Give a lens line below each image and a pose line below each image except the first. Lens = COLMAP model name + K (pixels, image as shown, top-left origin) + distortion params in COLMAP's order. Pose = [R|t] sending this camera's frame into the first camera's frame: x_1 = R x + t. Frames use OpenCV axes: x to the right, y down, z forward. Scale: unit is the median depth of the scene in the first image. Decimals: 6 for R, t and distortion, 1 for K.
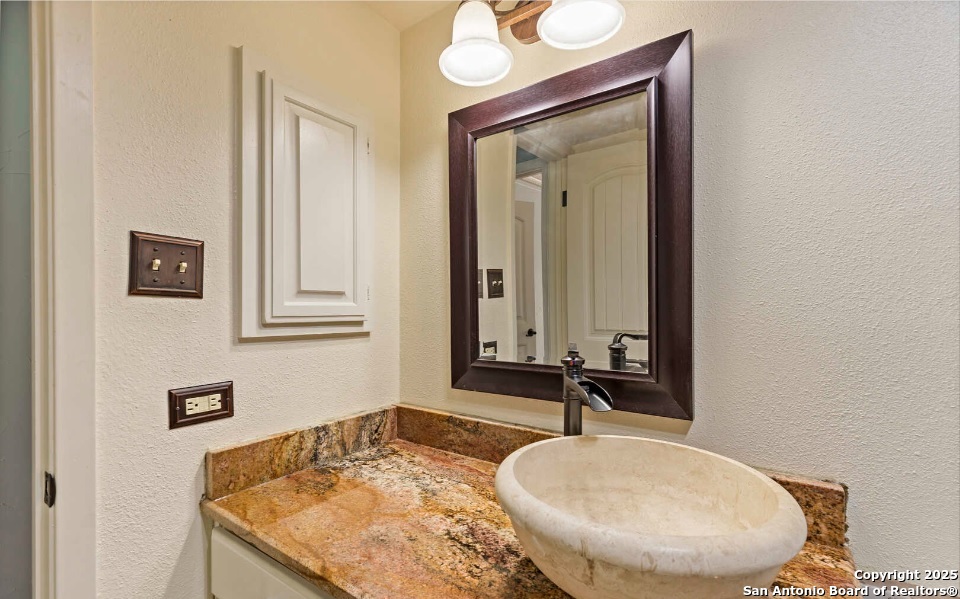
lens RADIAL K [[439.8, 0, 480.0], [0, 439.8, 299.5], [0, 0, 1]] dist [-0.001718, -0.000017]
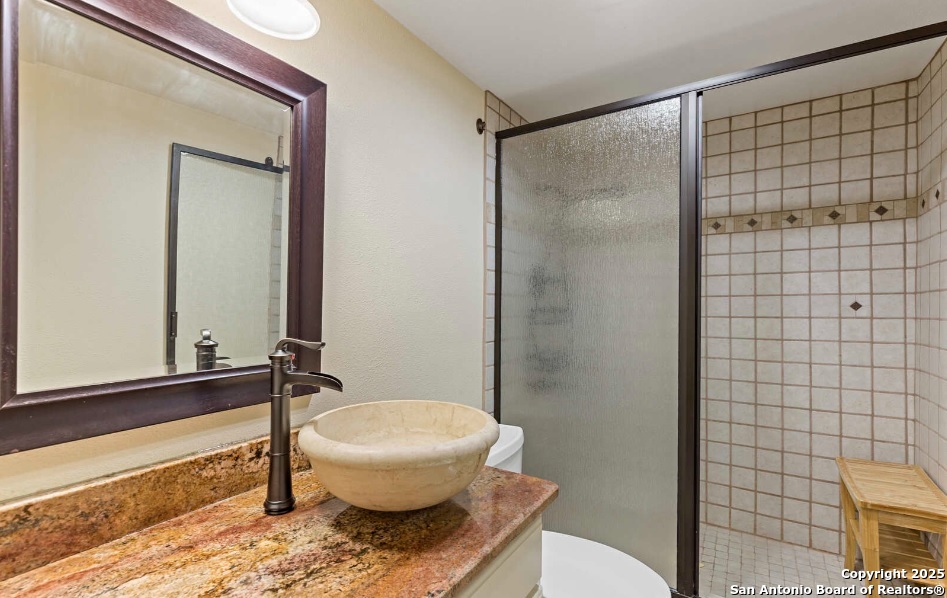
lens RADIAL K [[443.1, 0, 473.5], [0, 443.1, 299.0], [0, 0, 1]] dist [0.000431, 0.000160]
pose [[-0.074789, 0.020033, 0.996998, -0.788294], [-0.022272, 0.999515, -0.021754, 0.026625], [-0.996951, -0.023832, -0.074307, 0.640556]]
